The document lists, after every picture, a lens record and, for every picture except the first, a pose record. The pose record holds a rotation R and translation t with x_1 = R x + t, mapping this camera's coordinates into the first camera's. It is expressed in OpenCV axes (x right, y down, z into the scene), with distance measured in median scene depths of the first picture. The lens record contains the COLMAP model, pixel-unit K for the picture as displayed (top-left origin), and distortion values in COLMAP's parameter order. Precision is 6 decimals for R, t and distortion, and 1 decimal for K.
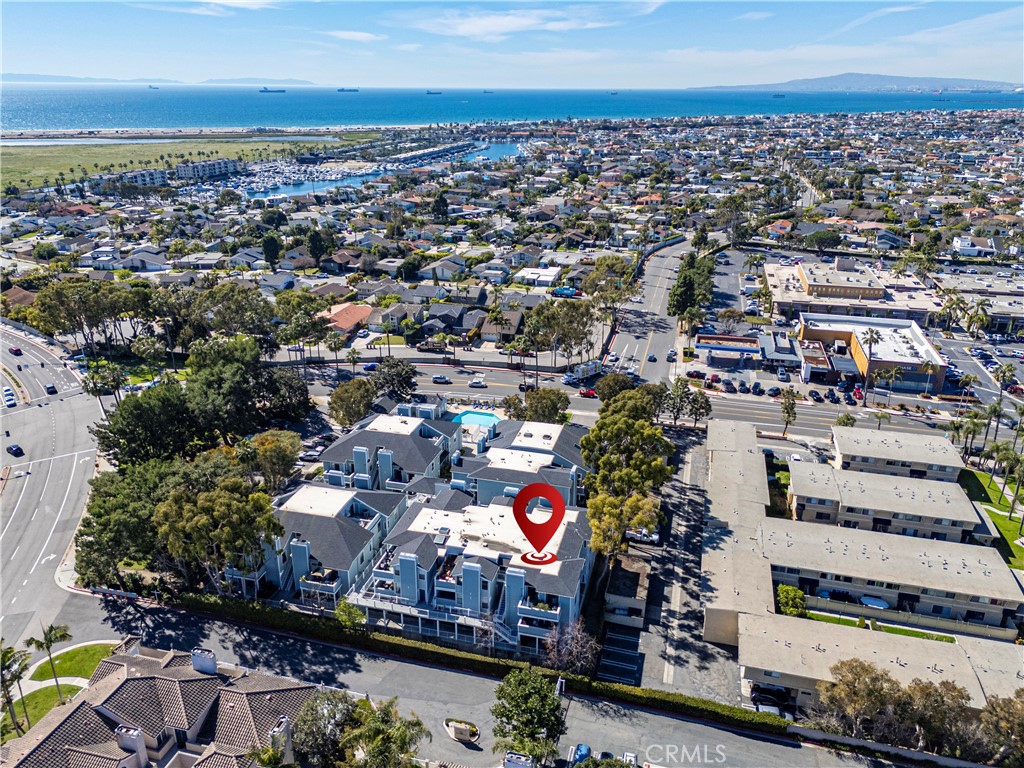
lens RADIAL K [[751.4, 0, 512.0], [0, 751.4, 384.0], [0, 0, 1]] dist [0.089920, -0.096292]
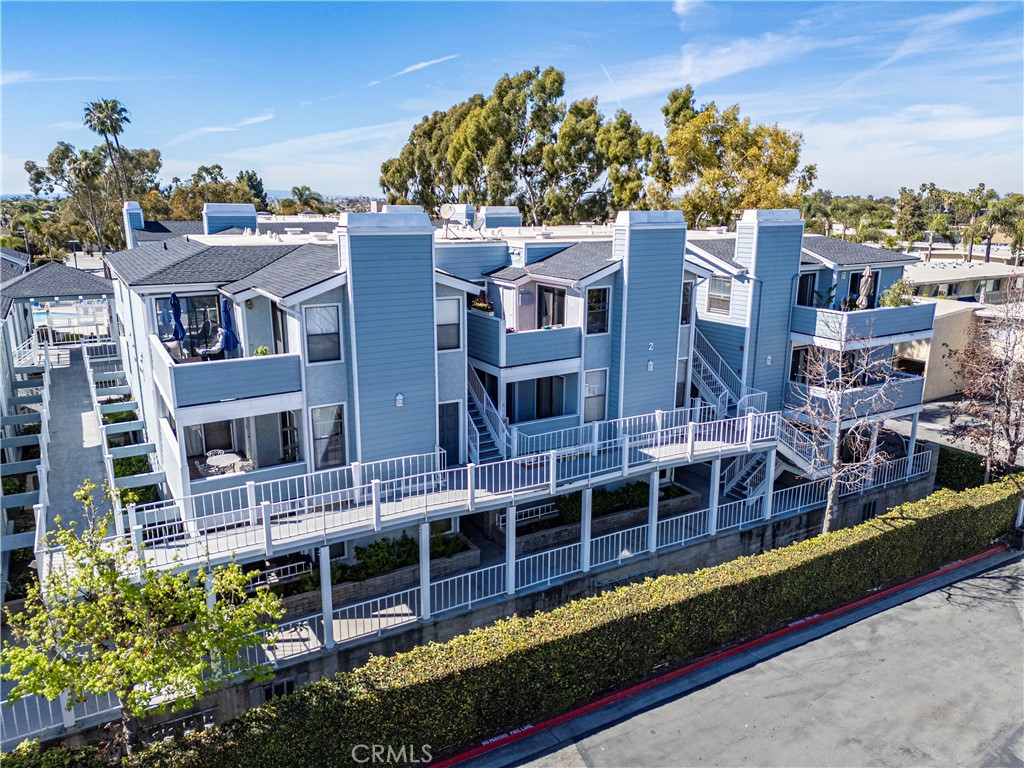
lens RADIAL K [[751.4, 0, 512.0], [0, 751.4, 384.0], [0, 0, 1]] dist [0.089920, -0.096292]
pose [[0.707637, -0.167129, 0.686526, -0.178643], [0.260726, 0.964819, -0.033867, 0.199982], [-0.656713, 0.202960, 0.726316, 0.597749]]
